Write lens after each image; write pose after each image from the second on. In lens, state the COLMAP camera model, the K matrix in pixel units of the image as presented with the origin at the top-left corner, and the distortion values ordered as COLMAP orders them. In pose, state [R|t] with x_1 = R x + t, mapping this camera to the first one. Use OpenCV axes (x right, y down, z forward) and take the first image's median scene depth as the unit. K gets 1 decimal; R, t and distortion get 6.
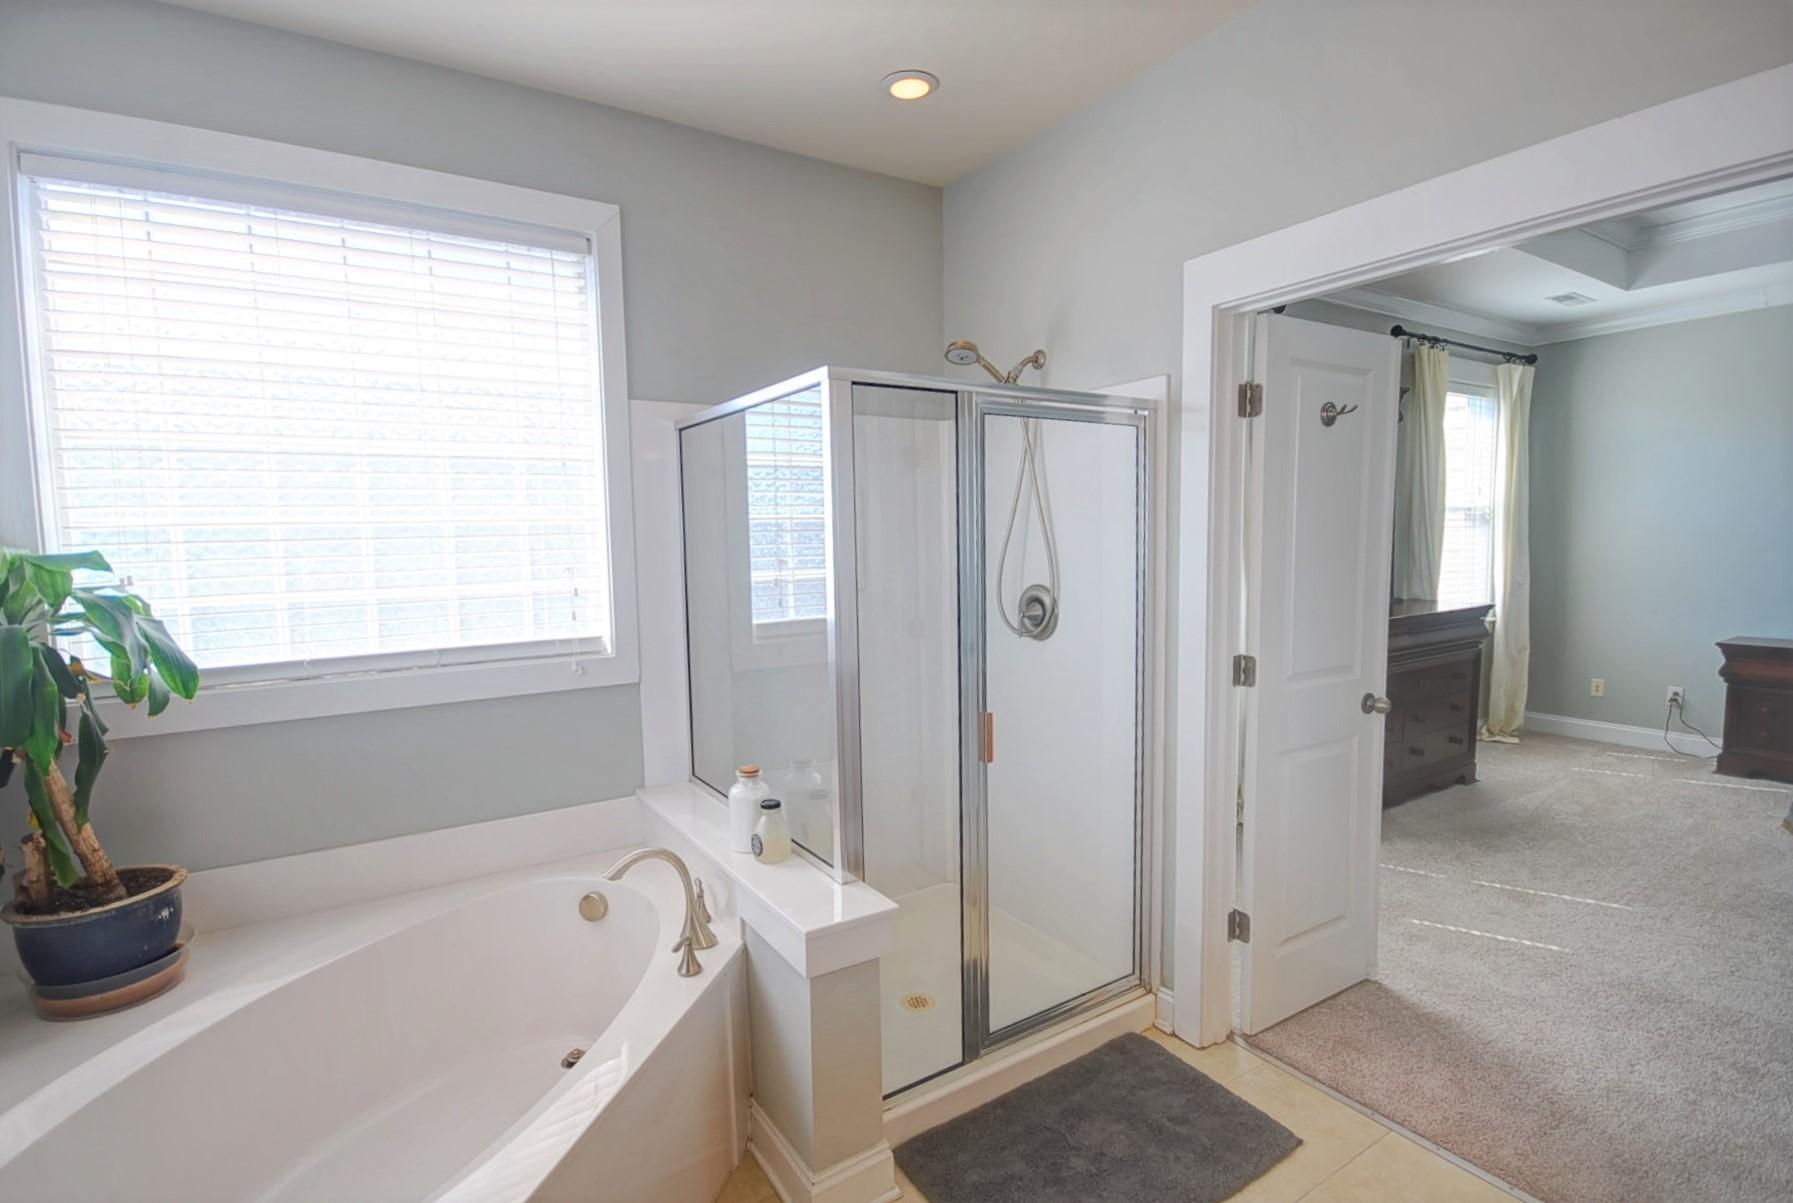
lens RADIAL K [[859.7, 0, 888.9], [0, 859.7, 610.5], [0, 0, 1]] dist [0.000276, -0.000129]
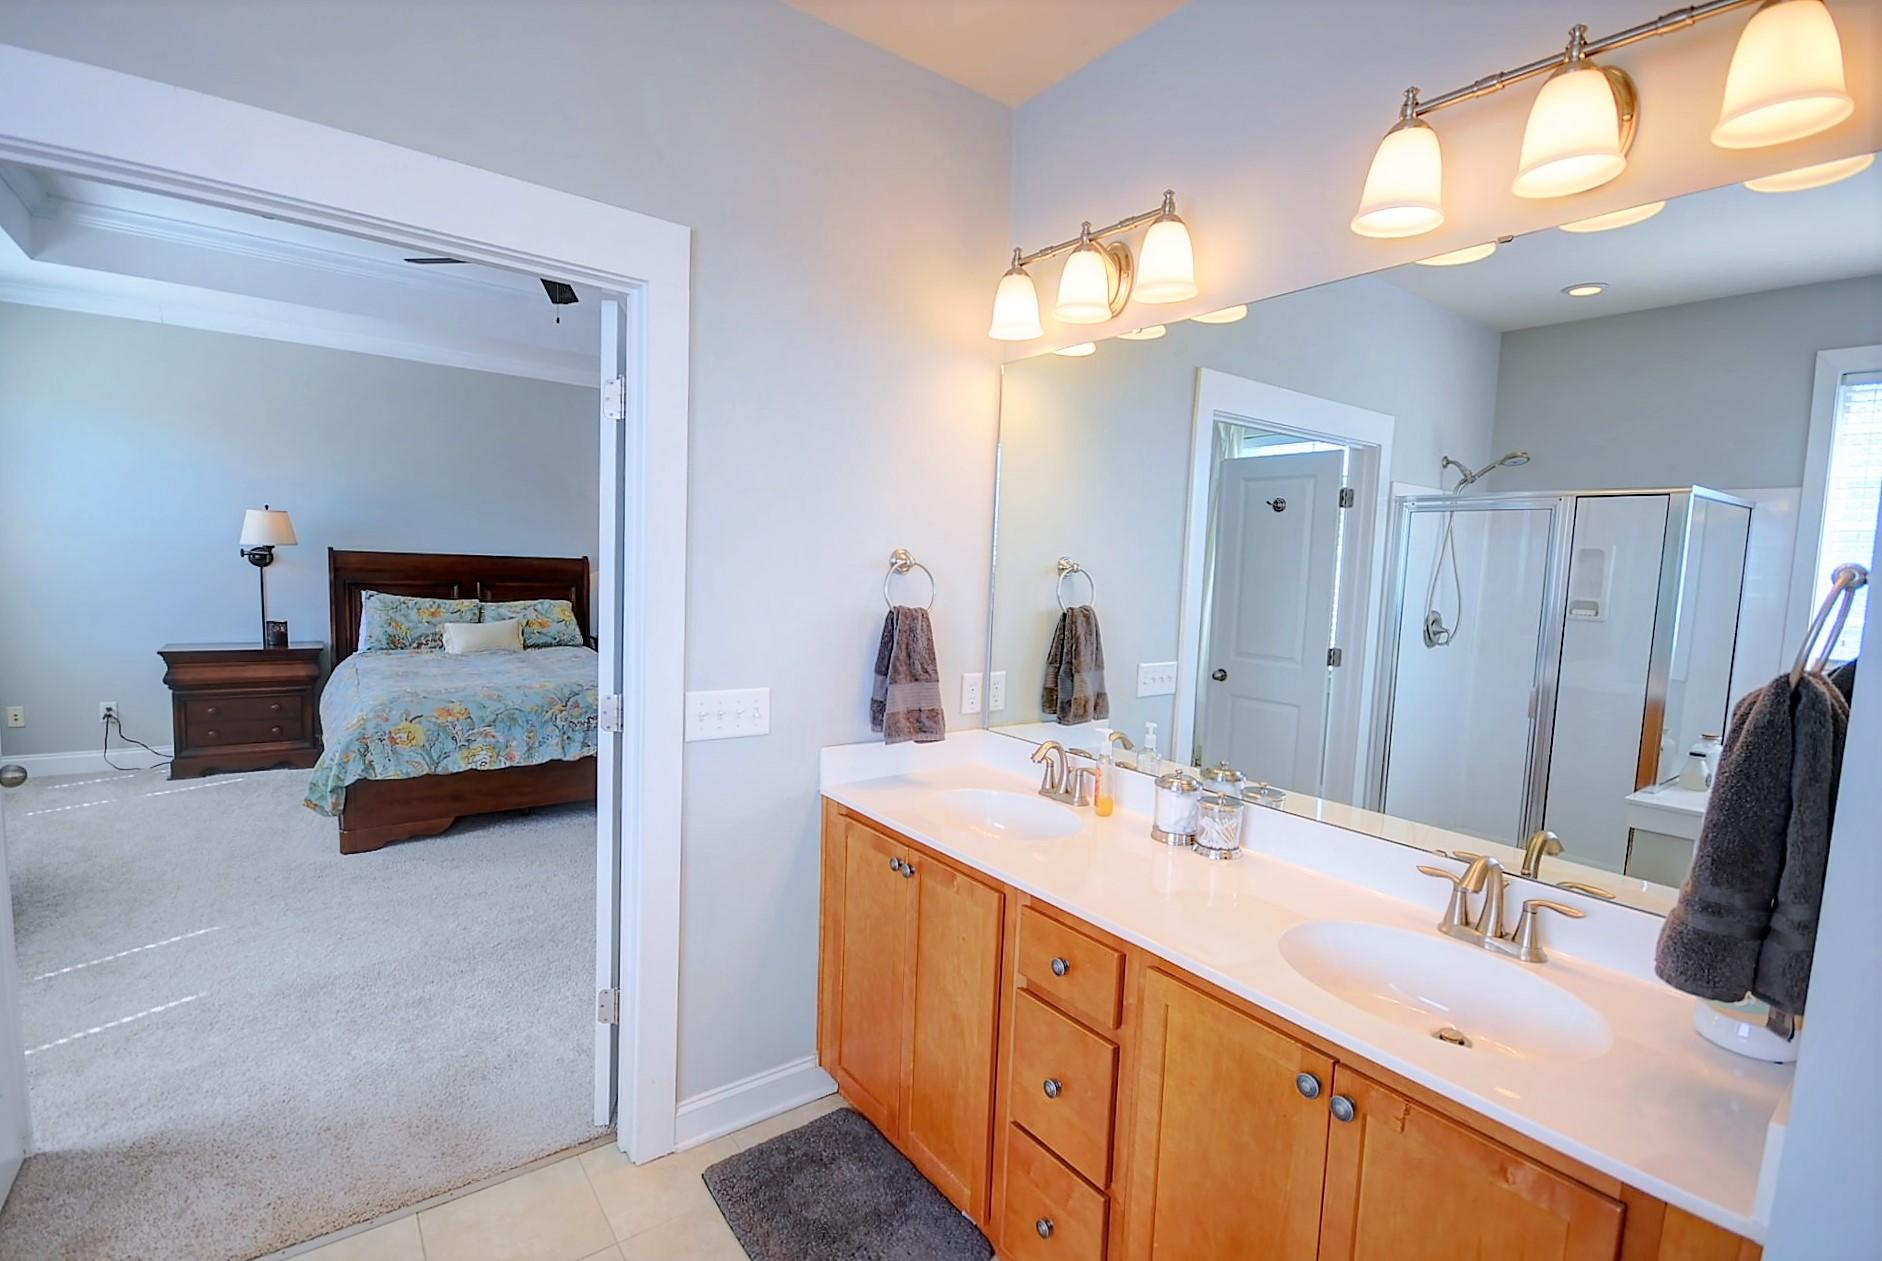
lens RADIAL K [[863.6, 0, 940.6], [0, 863.6, 641.3], [0, 0, 1]] dist [0.001752, -0.006647]
pose [[-0.065649, -0.073293, 0.995147, -0.094473], [0.043562, 0.996137, 0.076240, -0.011335], [-0.996891, 0.048356, -0.062202, 0.152892]]
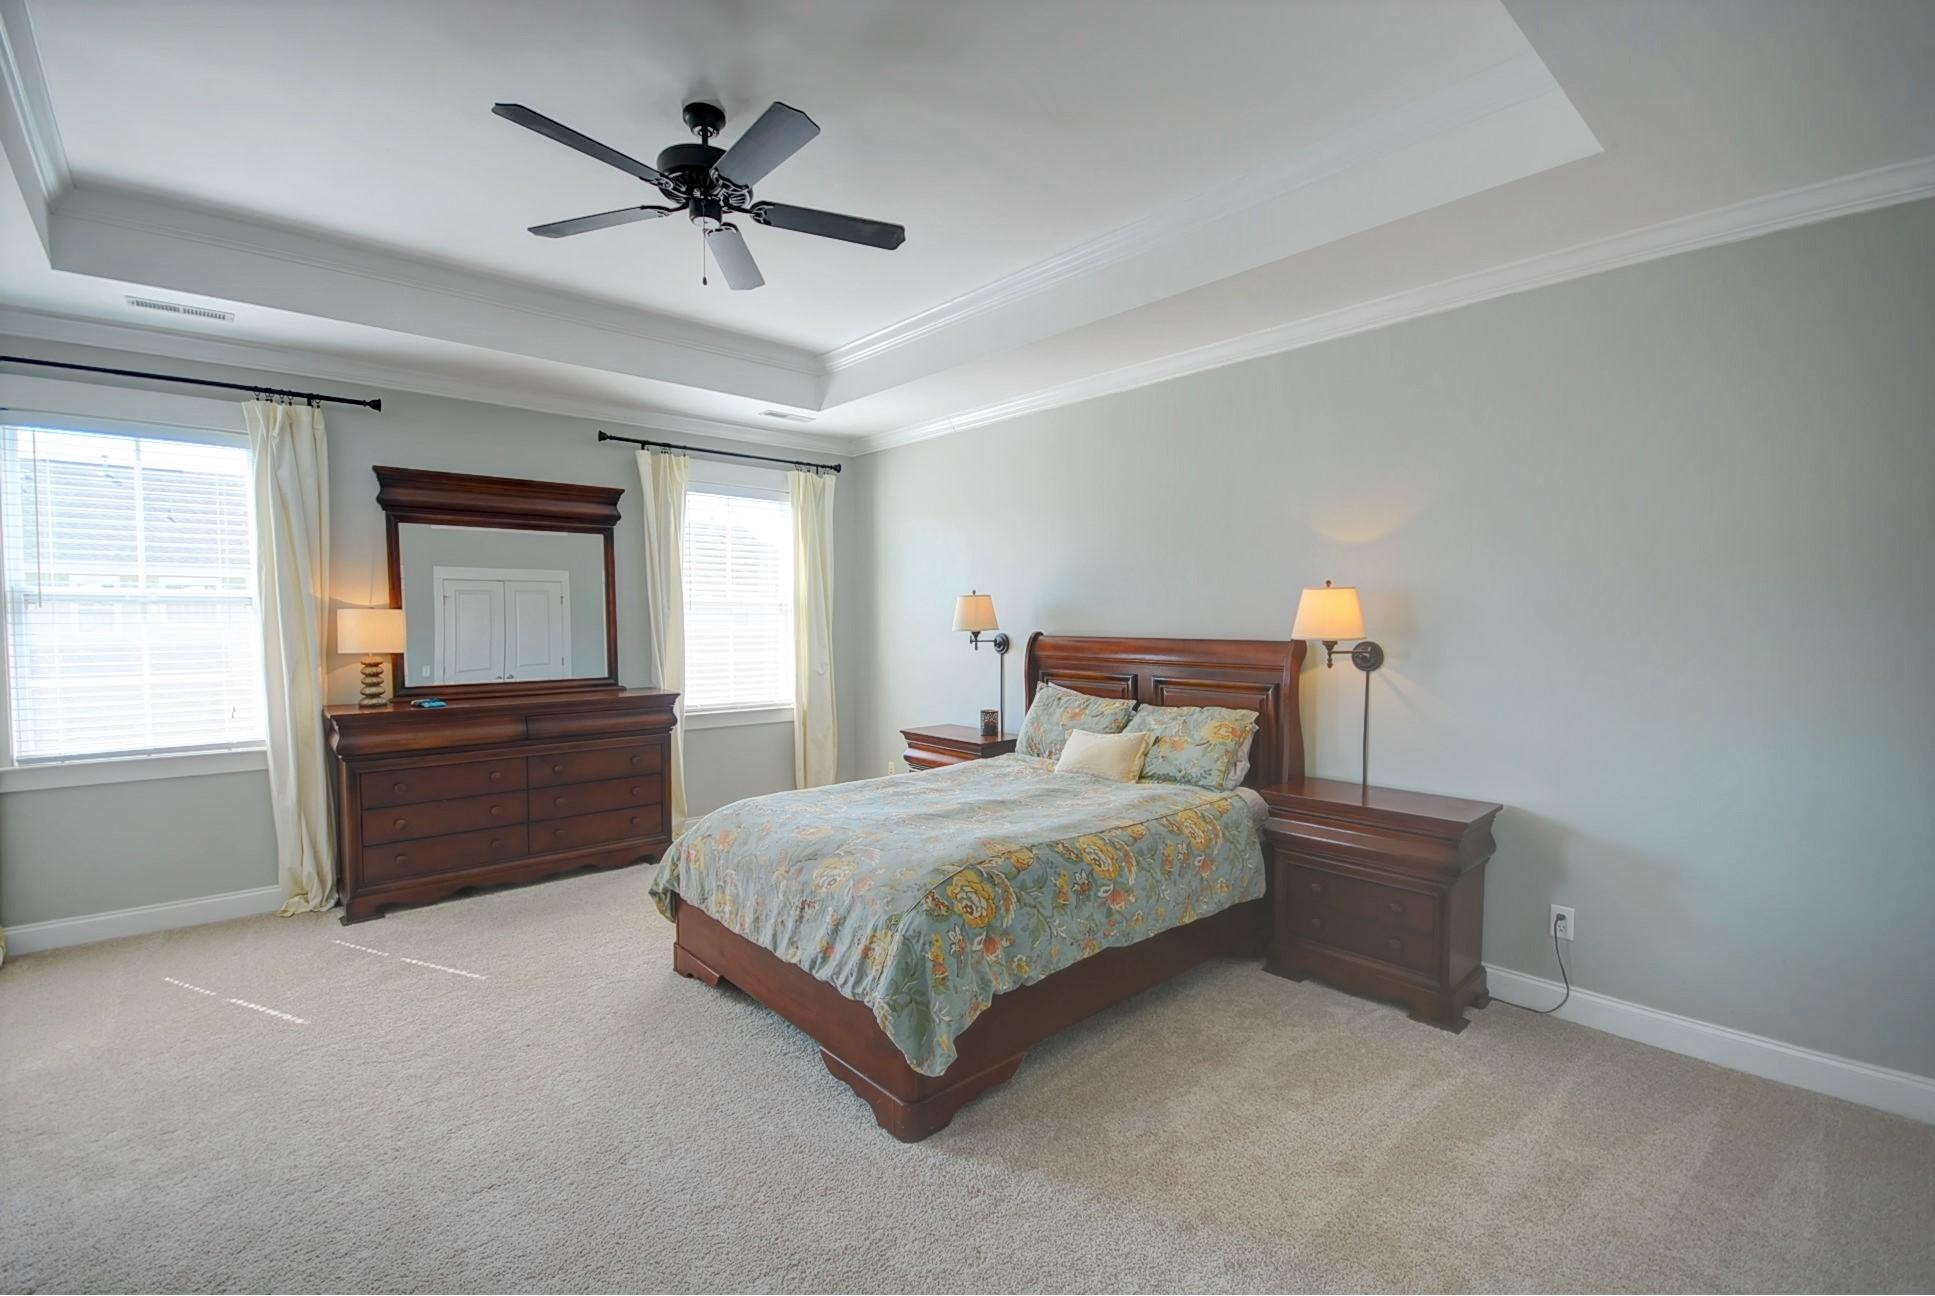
lens RADIAL K [[854.4, 0, 971.5], [0, 854.4, 658.5], [0, 0, 1]] dist [0.000415, -0.000153]
pose [[0.987212, 0.015430, 0.158664, 0.869967], [-0.009675, 0.999269, -0.036979, -0.014757], [-0.159119, 0.034971, 0.986640, -0.101928]]
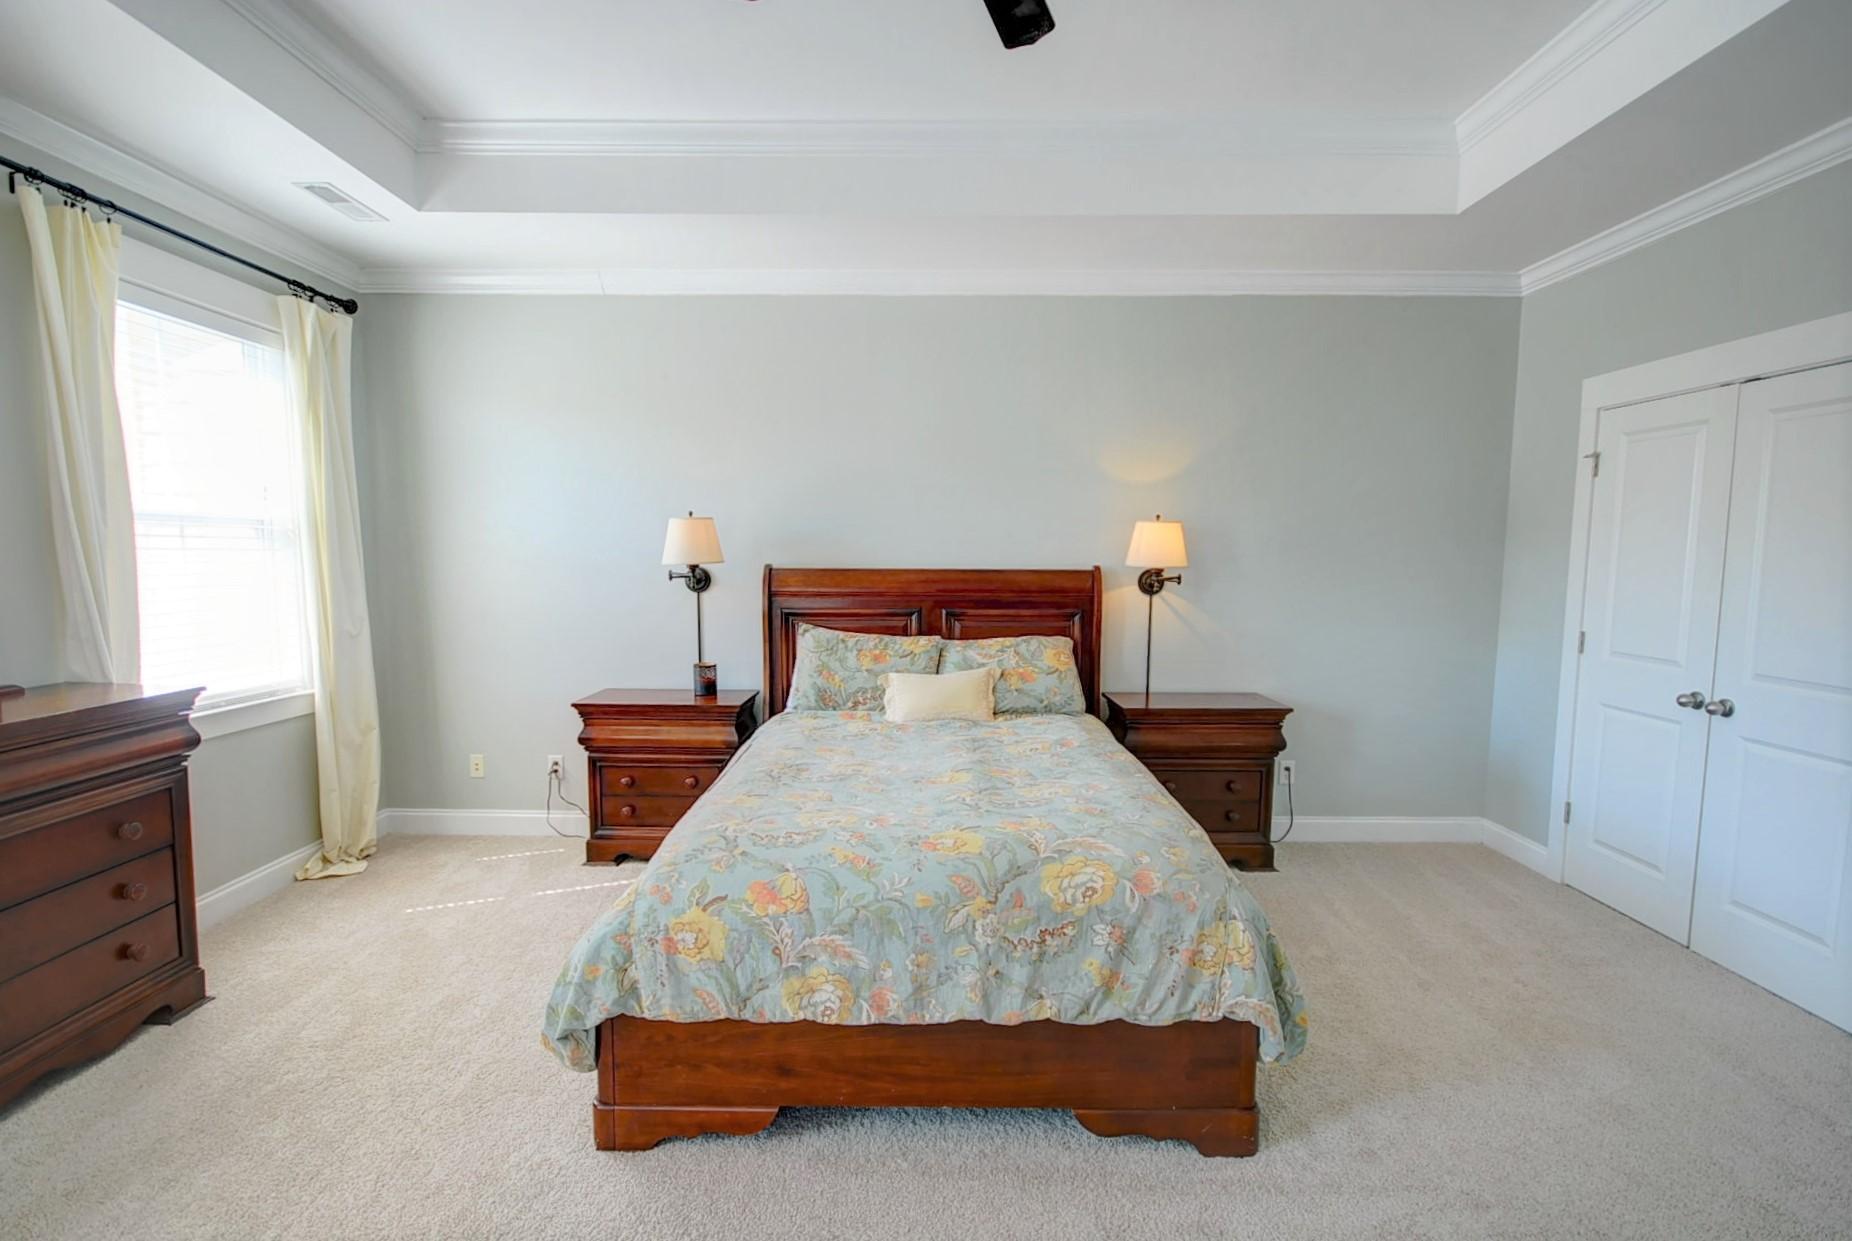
lens RADIAL K [[849.8, 0, 925.6], [0, 849.8, 631.1], [0, 0, 1]] dist [0.001752, -0.006647]
pose [[0.544736, -0.051039, 0.837053, 0.487985], [0.053087, 0.998243, 0.026320, -0.032259], [-0.836926, 0.030099, 0.546488, 0.297387]]
